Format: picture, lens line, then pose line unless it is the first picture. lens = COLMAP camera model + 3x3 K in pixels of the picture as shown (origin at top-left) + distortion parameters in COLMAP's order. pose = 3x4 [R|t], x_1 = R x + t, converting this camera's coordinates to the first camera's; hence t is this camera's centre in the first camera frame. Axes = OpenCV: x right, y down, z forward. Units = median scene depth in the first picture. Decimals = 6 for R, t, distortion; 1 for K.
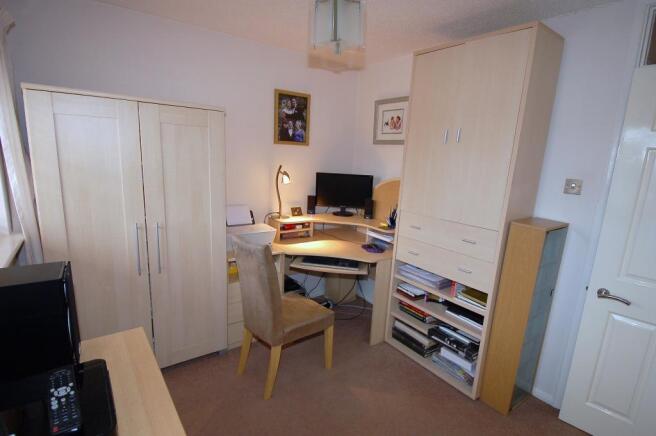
lens RADIAL K [[330.5, 0, 328.0], [0, 330.5, 218.0], [0, 0, 1]] dist [0.000082, -0.000055]
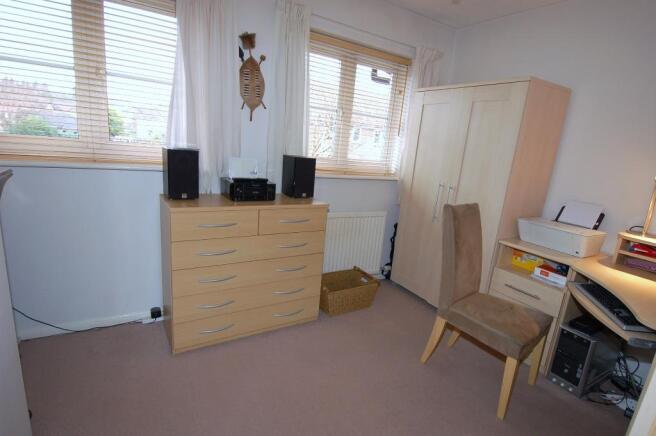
lens RADIAL K [[330.5, 0, 328.0], [0, 330.5, 218.0], [0, 0, 1]] dist [0.000082, -0.000055]
pose [[-0.085832, 0.158038, -0.983696, 0.676993], [-0.290316, 0.940525, 0.176434, 0.043455], [0.953074, 0.300727, -0.034846, 0.575295]]
